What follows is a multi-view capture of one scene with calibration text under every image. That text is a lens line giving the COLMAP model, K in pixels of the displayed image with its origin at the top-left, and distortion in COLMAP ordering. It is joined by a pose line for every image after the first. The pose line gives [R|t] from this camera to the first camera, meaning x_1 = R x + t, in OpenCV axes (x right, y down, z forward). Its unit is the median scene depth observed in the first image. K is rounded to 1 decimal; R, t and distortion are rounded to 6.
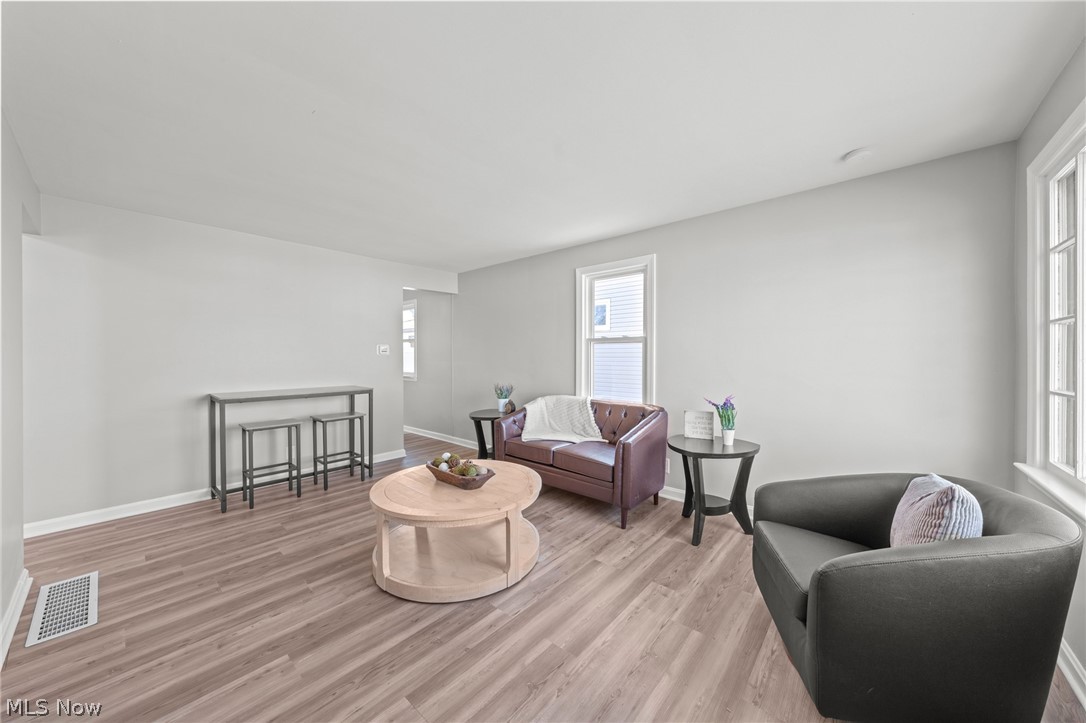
lens RADIAL K [[400.9, 0, 543.0], [0, 400.9, 361.5], [0, 0, 1]] dist [0.000236, -0.000019]
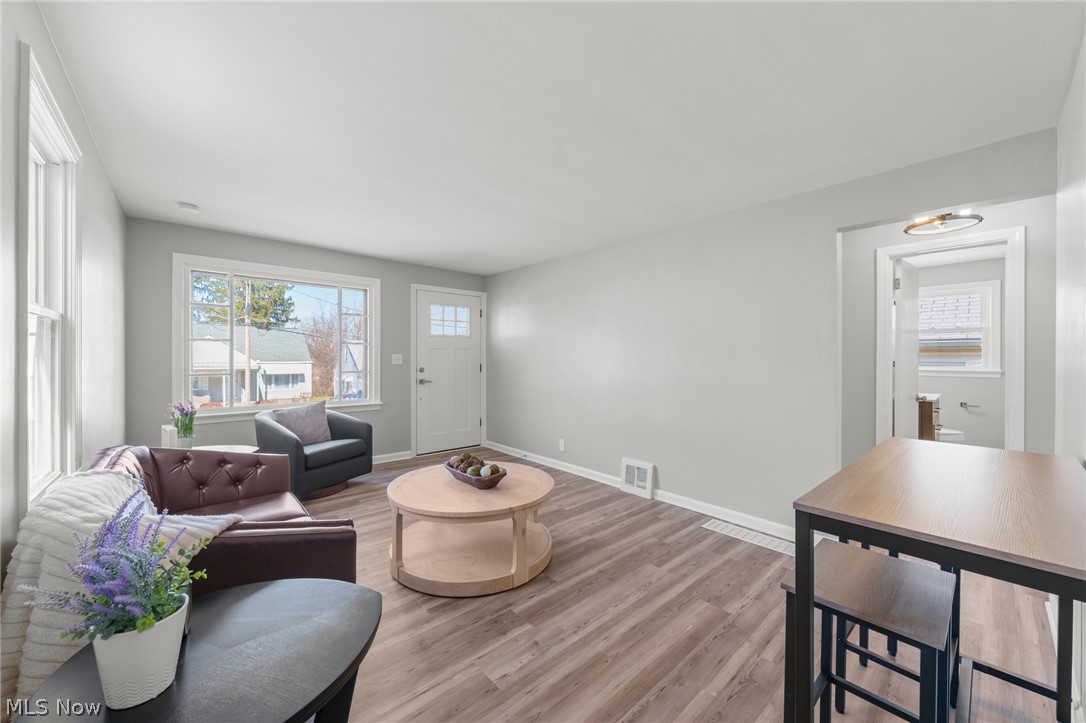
lens RADIAL K [[400.9, 0, 543.0], [0, 400.9, 361.5], [0, 0, 1]] dist [0.000236, -0.000019]
pose [[-0.994114, -0.005565, 0.108192, -0.550920], [-0.003201, 0.999753, 0.022009, -0.032735], [-0.108287, 0.021534, -0.993886, 2.221241]]
